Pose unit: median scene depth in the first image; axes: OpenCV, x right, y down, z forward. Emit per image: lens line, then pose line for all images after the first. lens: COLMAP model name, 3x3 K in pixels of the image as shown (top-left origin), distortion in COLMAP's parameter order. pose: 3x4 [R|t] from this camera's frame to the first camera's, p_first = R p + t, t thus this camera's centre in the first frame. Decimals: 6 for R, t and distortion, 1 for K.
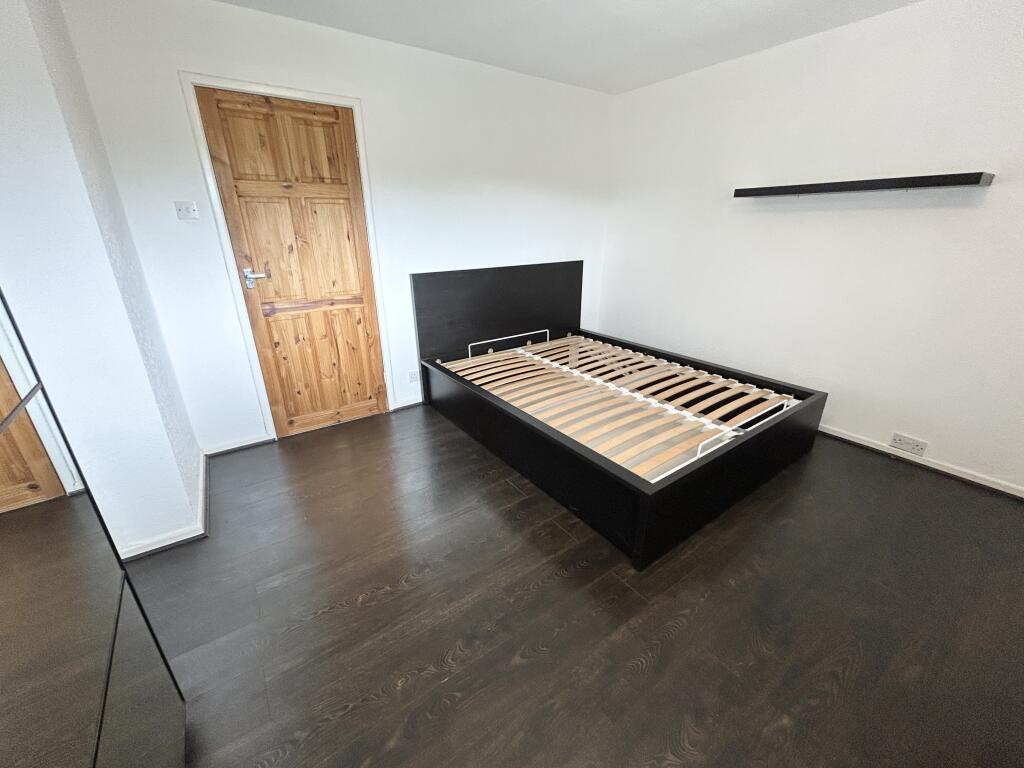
lens RADIAL K [[415.4, 0, 515.2], [0, 415.4, 380.6], [0, 0, 1]] dist [0.002404, -0.000203]
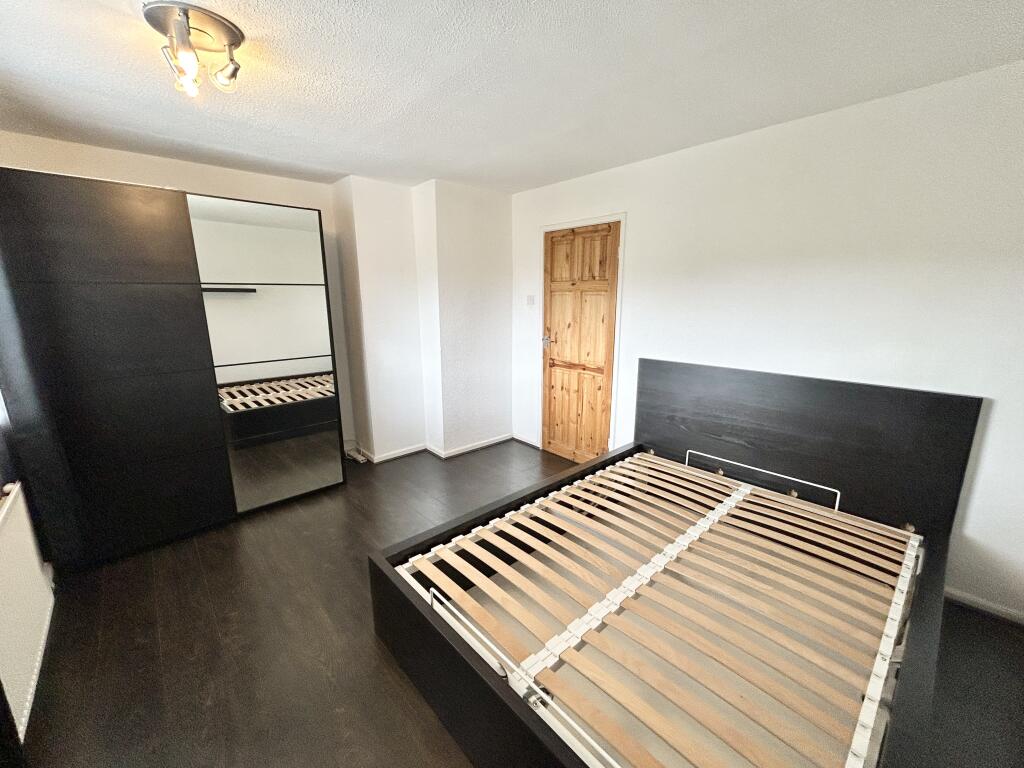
lens RADIAL K [[415.4, 0, 515.5], [0, 415.4, 388.8], [0, 0, 1]] dist [0.002404, -0.000203]
pose [[0.111604, 0.217463, -0.969667, 0.822800], [-0.357587, 0.919190, 0.164986, -0.275679], [0.927187, 0.328328, 0.180347, 0.619898]]
